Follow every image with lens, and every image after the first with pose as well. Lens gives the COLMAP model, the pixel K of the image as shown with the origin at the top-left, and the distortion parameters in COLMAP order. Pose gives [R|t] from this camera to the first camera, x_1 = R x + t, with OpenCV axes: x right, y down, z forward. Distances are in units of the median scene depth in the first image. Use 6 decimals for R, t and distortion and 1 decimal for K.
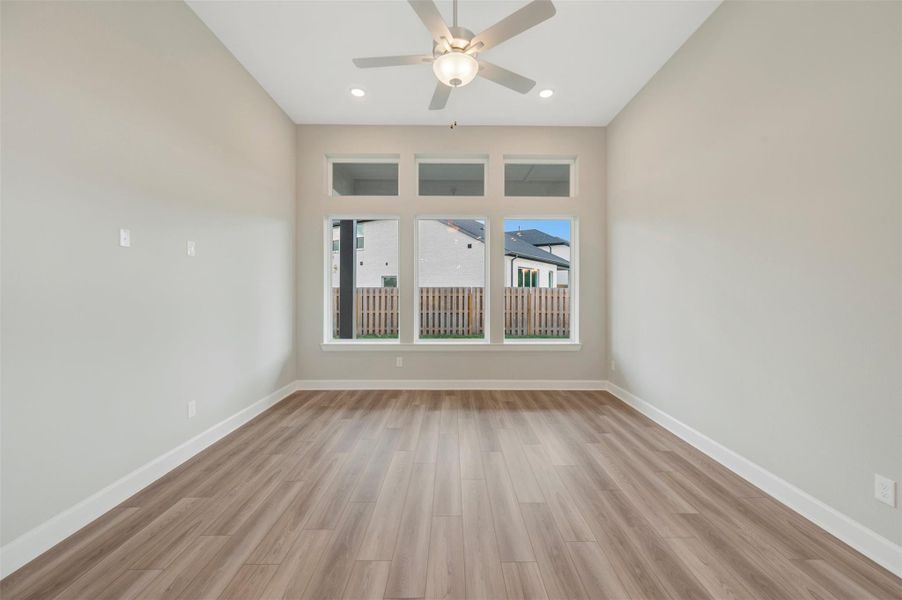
lens RADIAL K [[358.4, 0, 449.4], [0, 358.4, 291.7], [0, 0, 1]] dist [-0.001011, -0.000336]
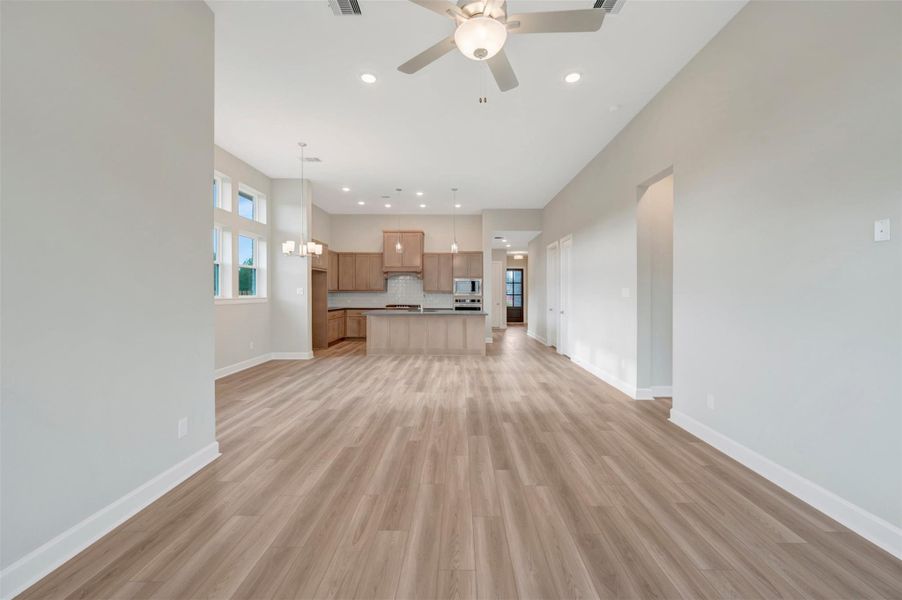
lens RADIAL K [[358.4, 0, 448.7], [0, 358.4, 295.2], [0, 0, 1]] dist [-0.001011, -0.000336]
pose [[-0.999680, -0.003949, 0.024969, 0.033182], [-0.003708, 0.999946, 0.009690, -0.002112], [-0.025006, 0.009594, -0.999641, 0.831717]]
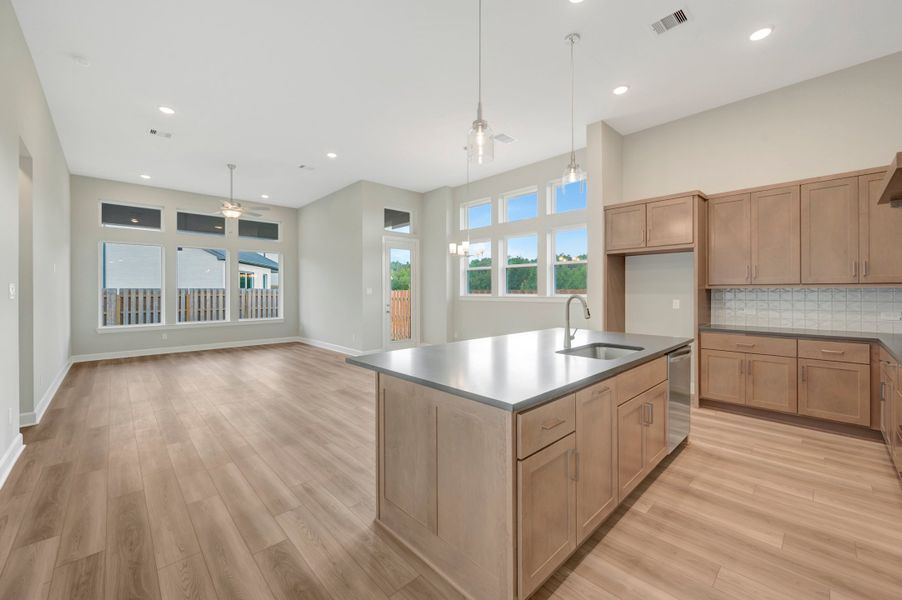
lens RADIAL K [[358.4, 0, 454.4], [0, 358.4, 289.5], [0, 0, 1]] dist [-0.001011, -0.000336]
pose [[0.721082, -0.000058, 0.692849, -0.299684], [0.005227, 0.999972, -0.005356, 0.002442], [-0.692830, 0.007484, 0.721062, -0.995667]]
